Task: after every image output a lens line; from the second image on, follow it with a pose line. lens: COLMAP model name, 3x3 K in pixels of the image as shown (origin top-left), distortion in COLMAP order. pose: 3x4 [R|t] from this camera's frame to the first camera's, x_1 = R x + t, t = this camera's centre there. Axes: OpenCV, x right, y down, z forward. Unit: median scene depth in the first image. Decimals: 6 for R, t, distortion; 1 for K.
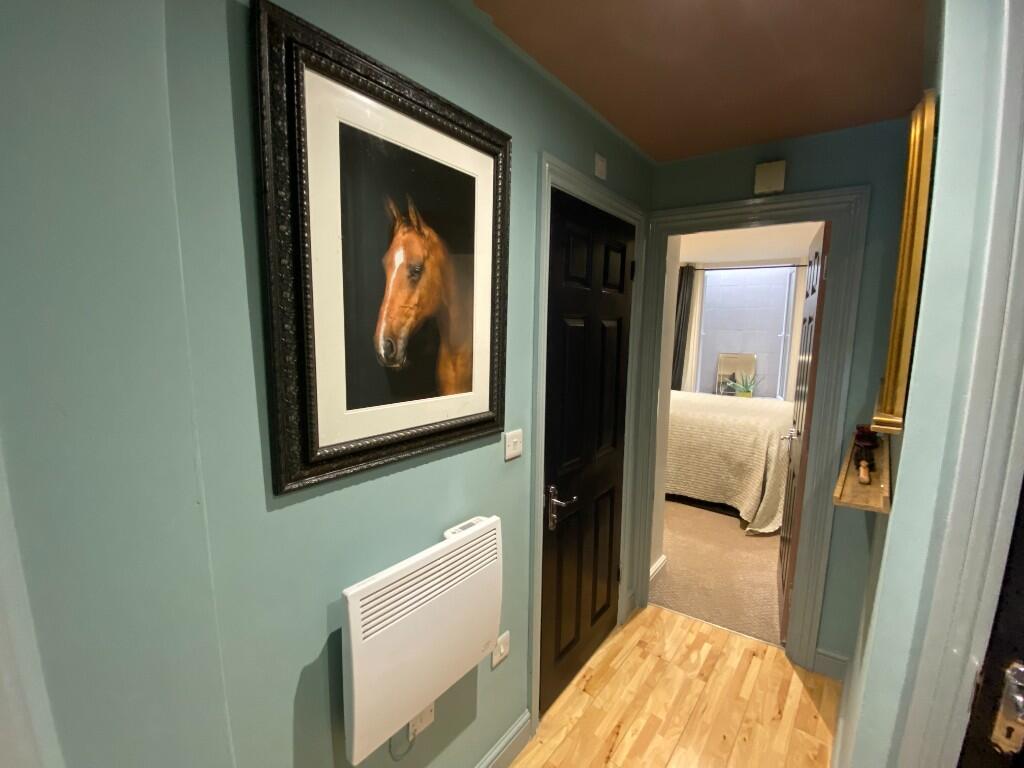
lens RADIAL K [[411.3, 0, 510.3], [0, 411.3, 383.1], [0, 0, 1]] dist [0.029275, -0.023140]
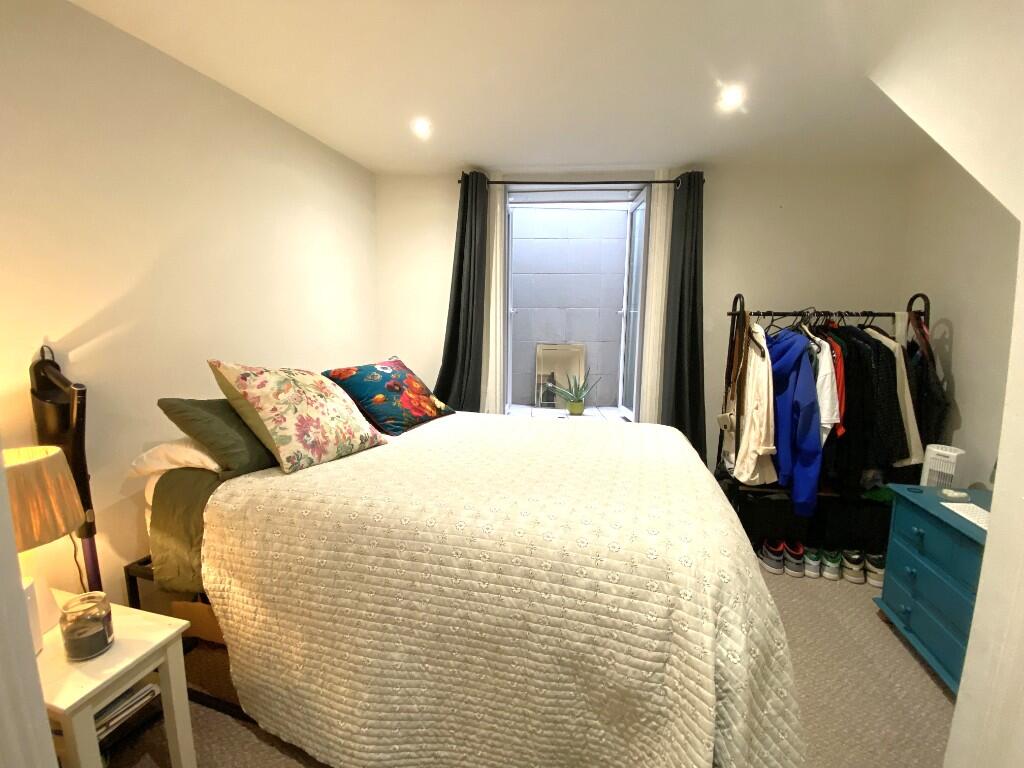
lens RADIAL K [[412.4, 0, 509.4], [0, 412.4, 383.8], [0, 0, 1]] dist [0.024930, -0.023501]
pose [[0.919171, -0.046140, 0.391146, 0.225092], [0.048784, 0.998804, 0.003179, -0.013810], [-0.390825, 0.016159, 0.920323, 0.452581]]
